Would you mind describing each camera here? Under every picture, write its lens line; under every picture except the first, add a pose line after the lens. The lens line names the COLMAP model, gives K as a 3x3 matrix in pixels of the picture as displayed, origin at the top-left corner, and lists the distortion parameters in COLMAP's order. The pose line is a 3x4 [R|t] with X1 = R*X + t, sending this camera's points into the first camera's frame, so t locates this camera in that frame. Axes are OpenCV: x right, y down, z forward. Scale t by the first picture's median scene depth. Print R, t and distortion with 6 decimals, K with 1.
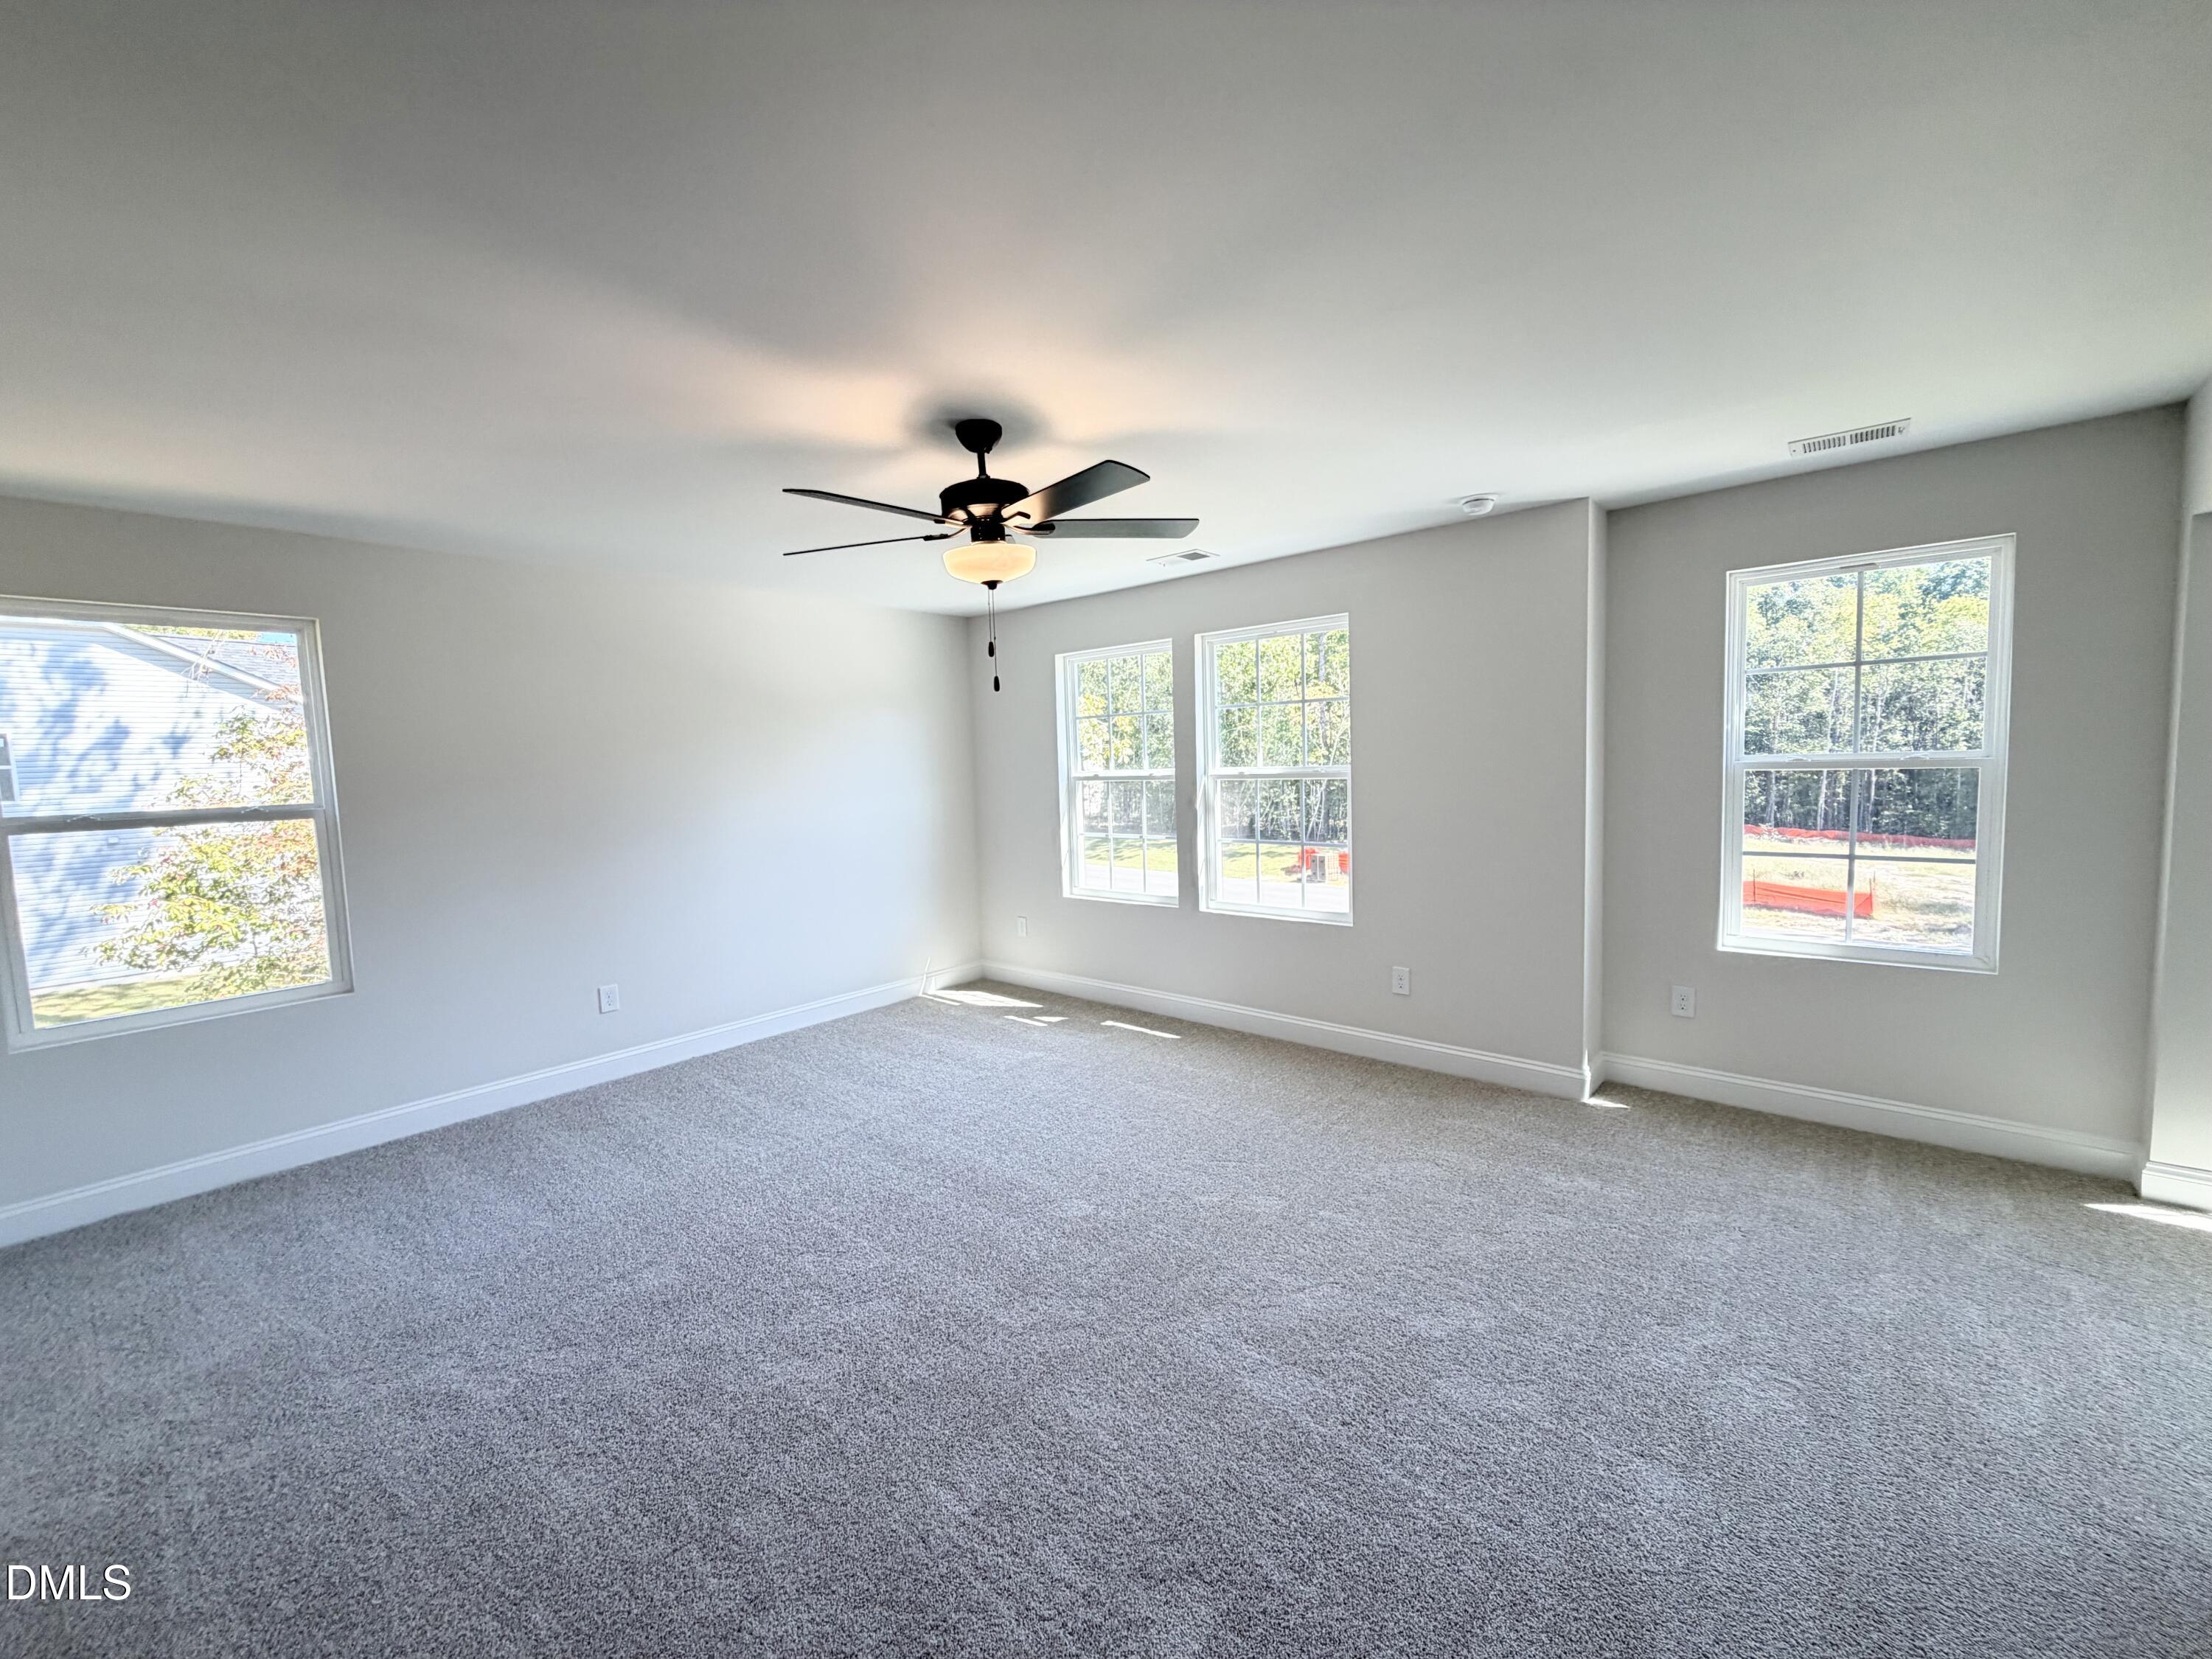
lens RADIAL K [[880.3, 0, 1128.4], [0, 880.3, 823.4], [0, 0, 1]] dist [-0.000397, -0.000026]
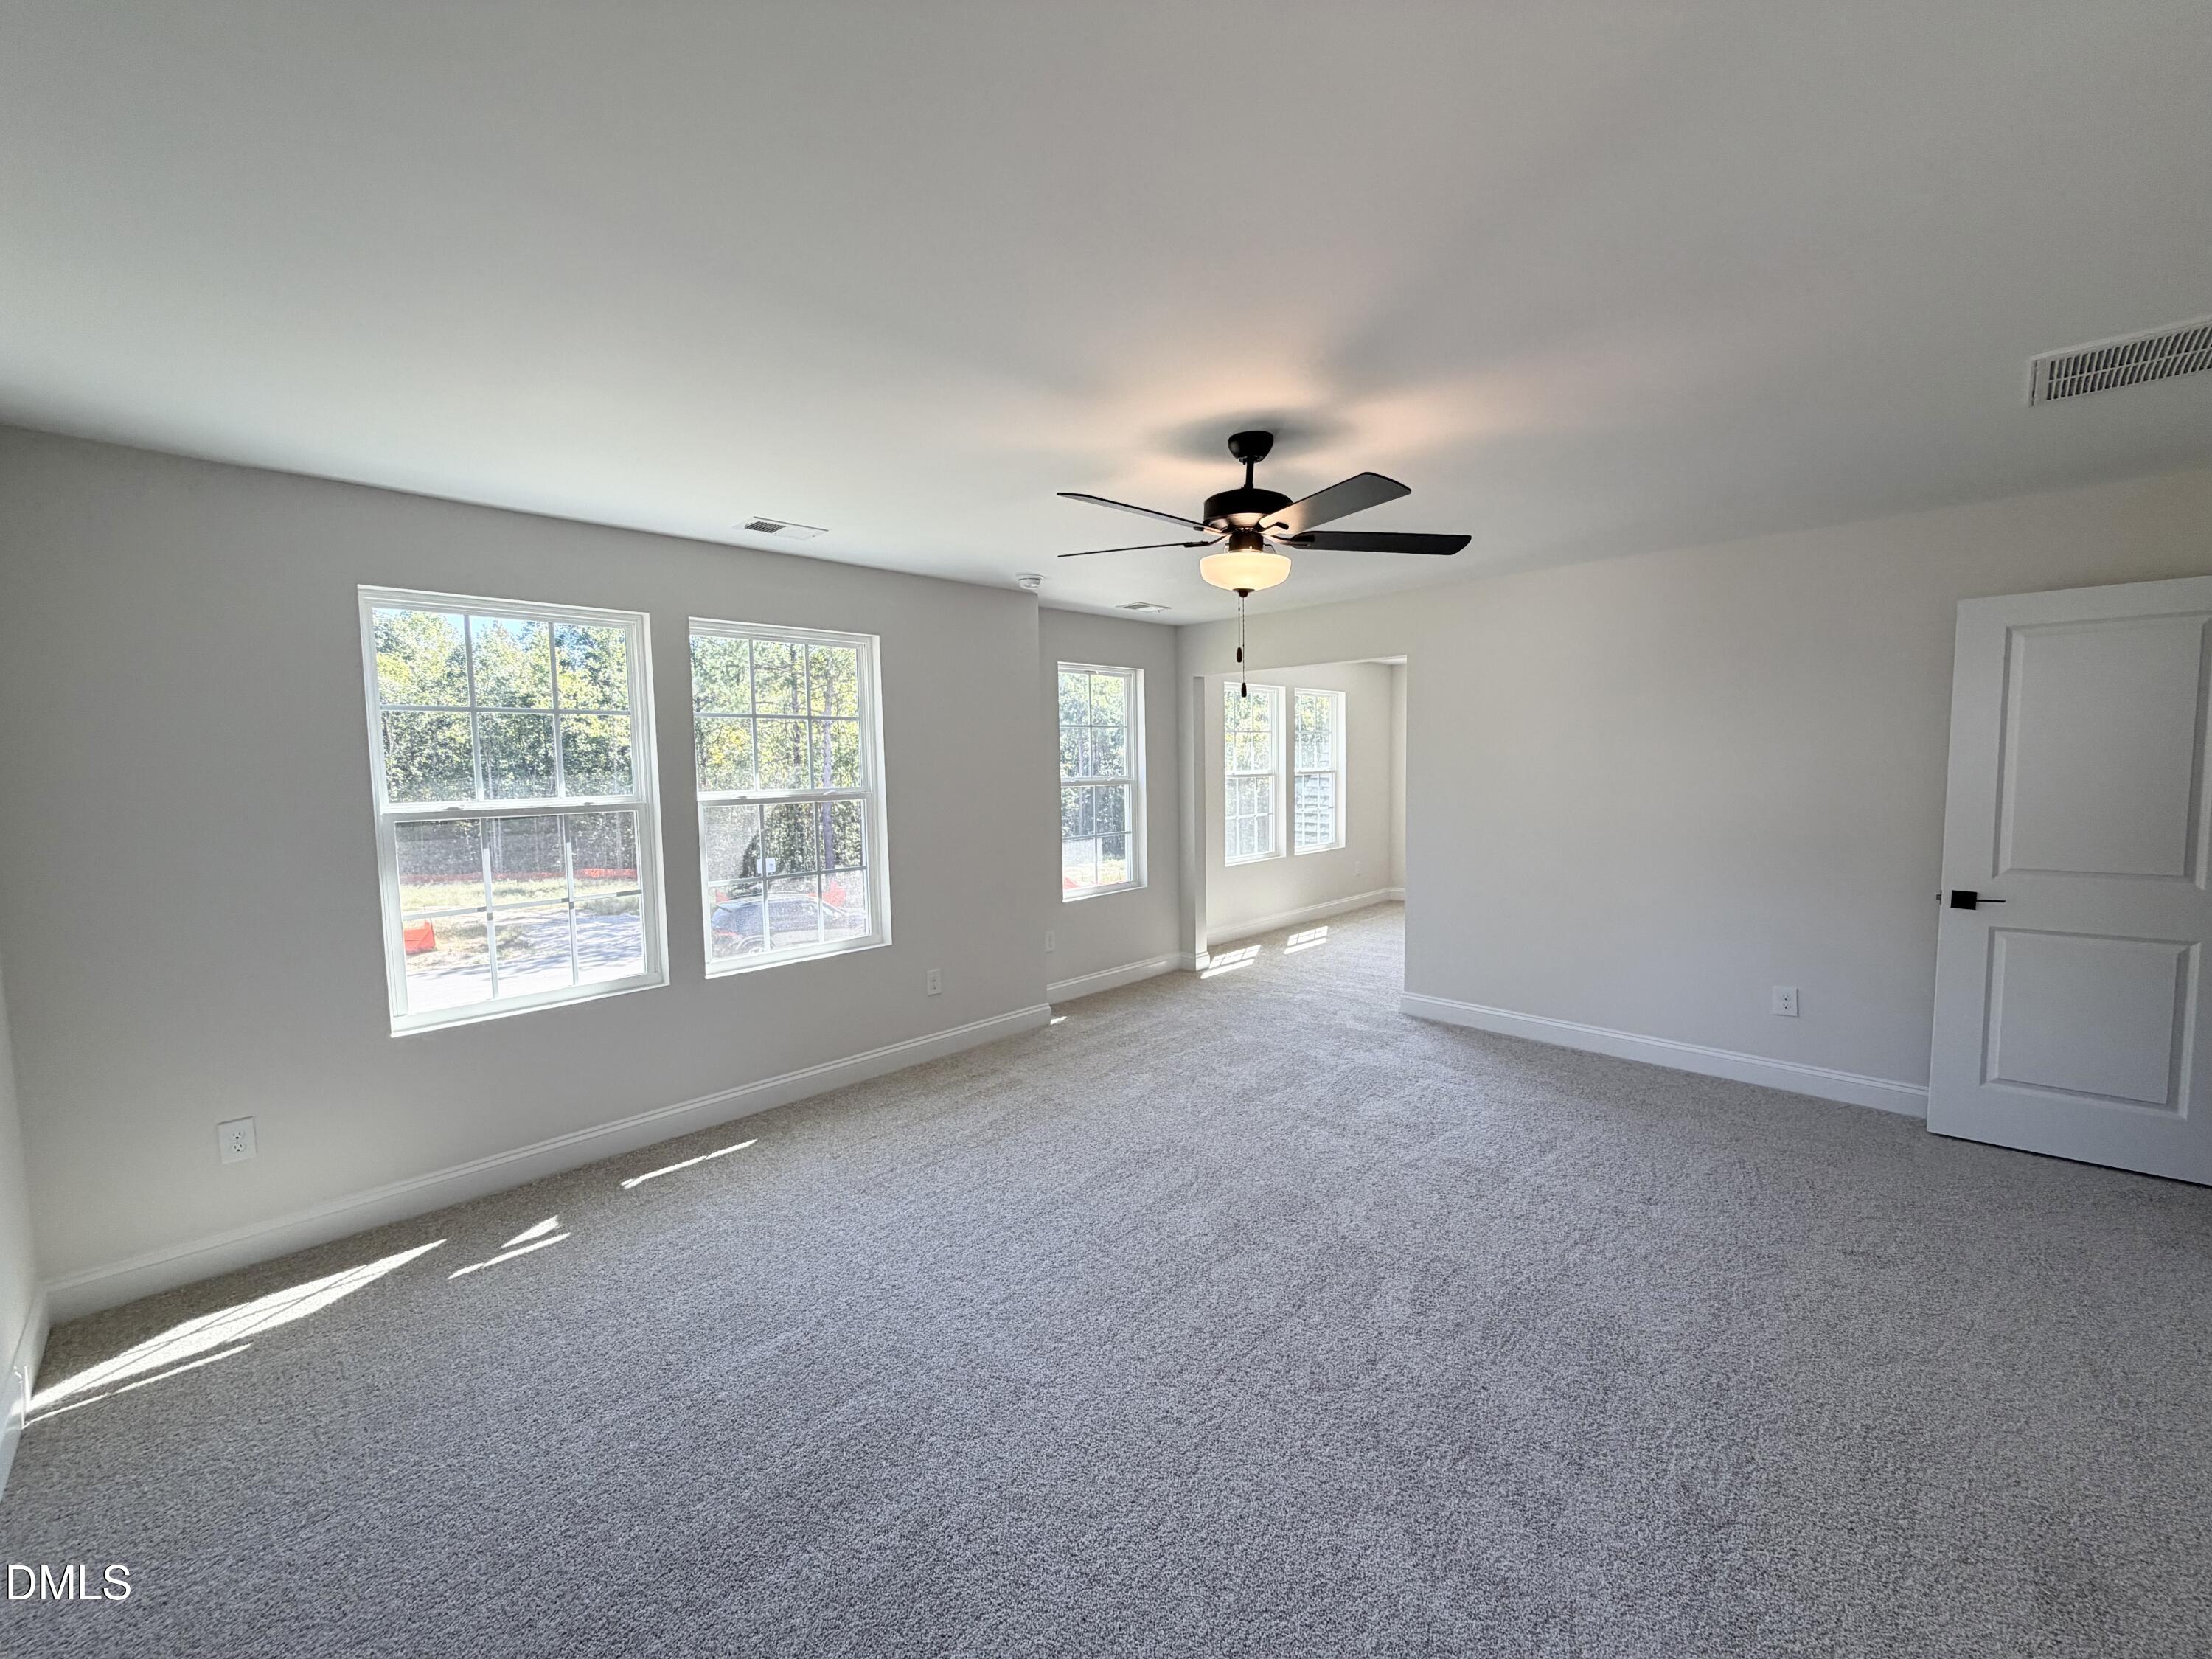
lens RADIAL K [[880.3, 0, 1115.2], [0, 880.3, 832.8], [0, 0, 1]] dist [-0.000397, -0.000026]
pose [[0.073686, -0.046477, 0.996198, -0.638112], [0.095473, 0.994654, 0.039343, -0.023398], [-0.992701, 0.092211, 0.077729, 0.572177]]
